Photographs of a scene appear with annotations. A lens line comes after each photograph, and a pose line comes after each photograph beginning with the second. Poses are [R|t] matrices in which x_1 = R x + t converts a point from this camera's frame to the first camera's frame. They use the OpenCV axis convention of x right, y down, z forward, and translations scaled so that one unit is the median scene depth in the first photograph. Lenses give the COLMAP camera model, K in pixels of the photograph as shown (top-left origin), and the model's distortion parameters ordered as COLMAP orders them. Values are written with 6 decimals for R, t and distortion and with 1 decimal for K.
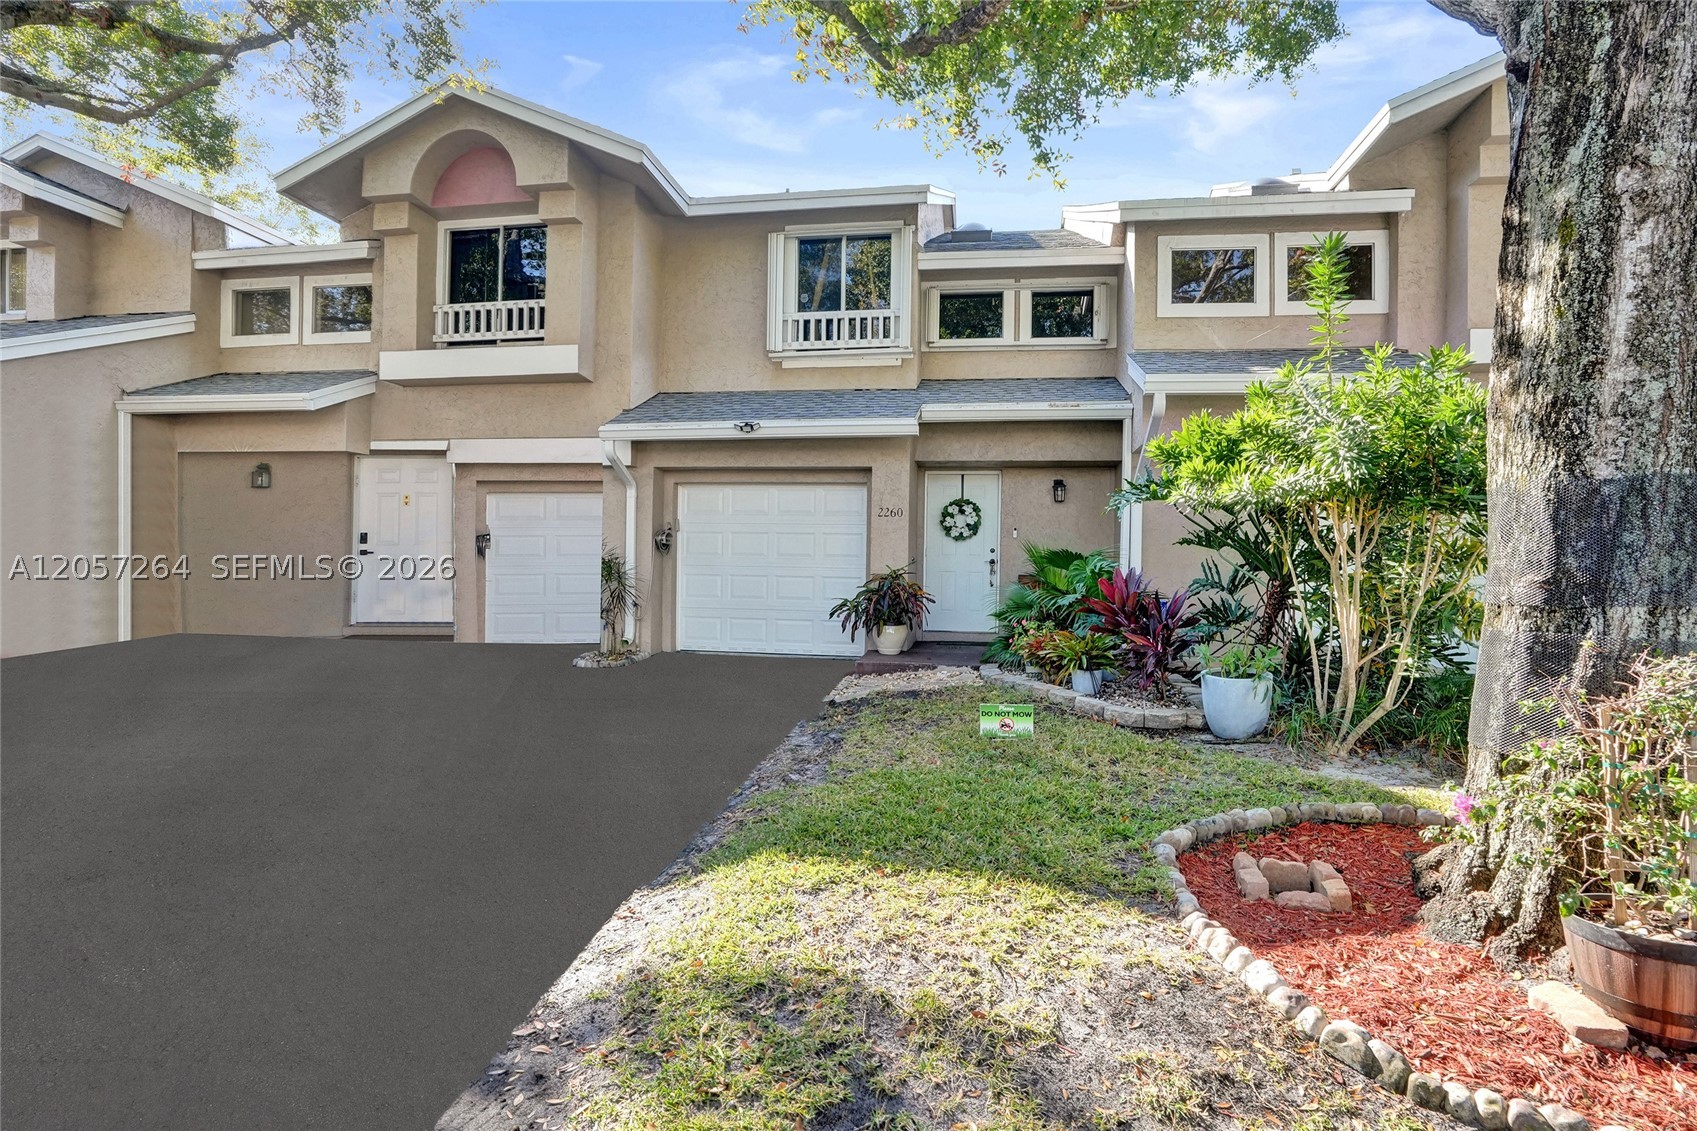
lens RADIAL K [[883.0, 0, 853.9], [0, 883.0, 571.5], [0, 0, 1]] dist [-0.052872, 0.026891]
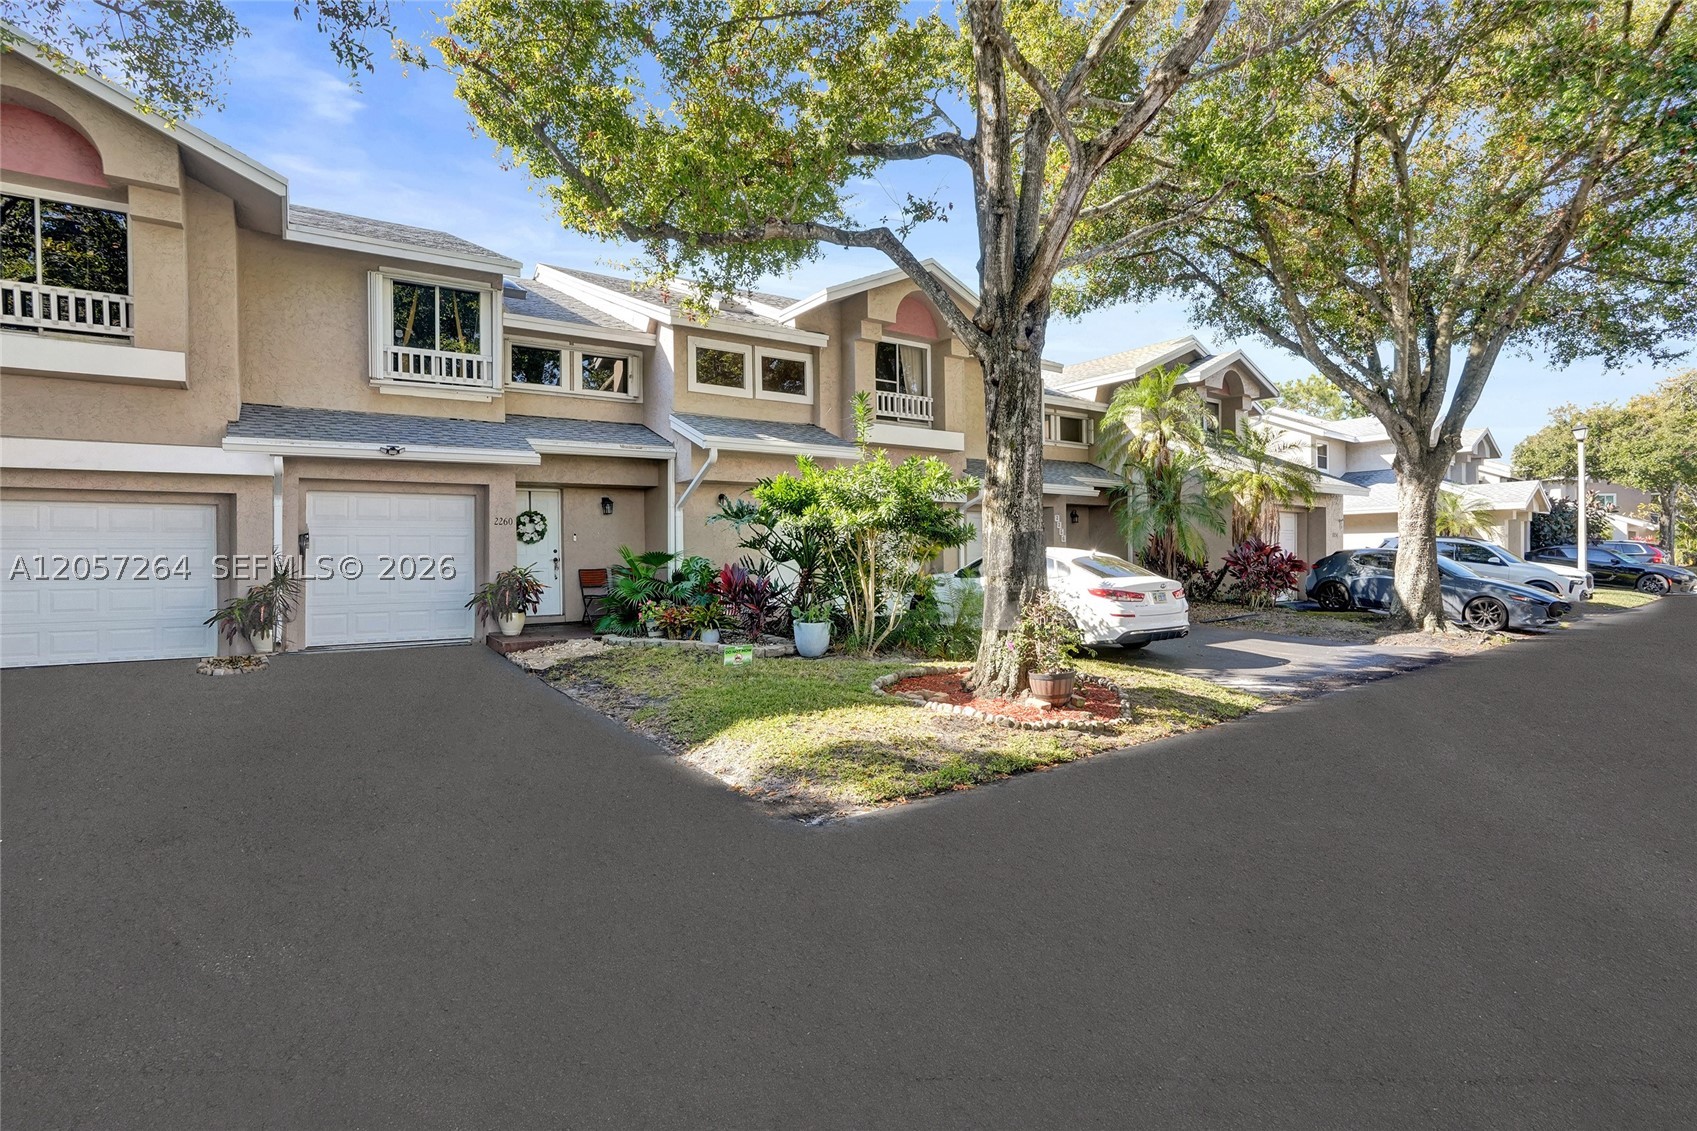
lens RADIAL K [[815.3, 0, 836.6], [0, 815.3, 564.3], [0, 0, 1]] dist [-0.064811, 0.031510]
pose [[0.725521, -0.031573, 0.687475, -0.392227], [0.026266, 0.999490, 0.018183, -0.017036], [-0.687698, 0.004865, 0.725980, -0.149472]]
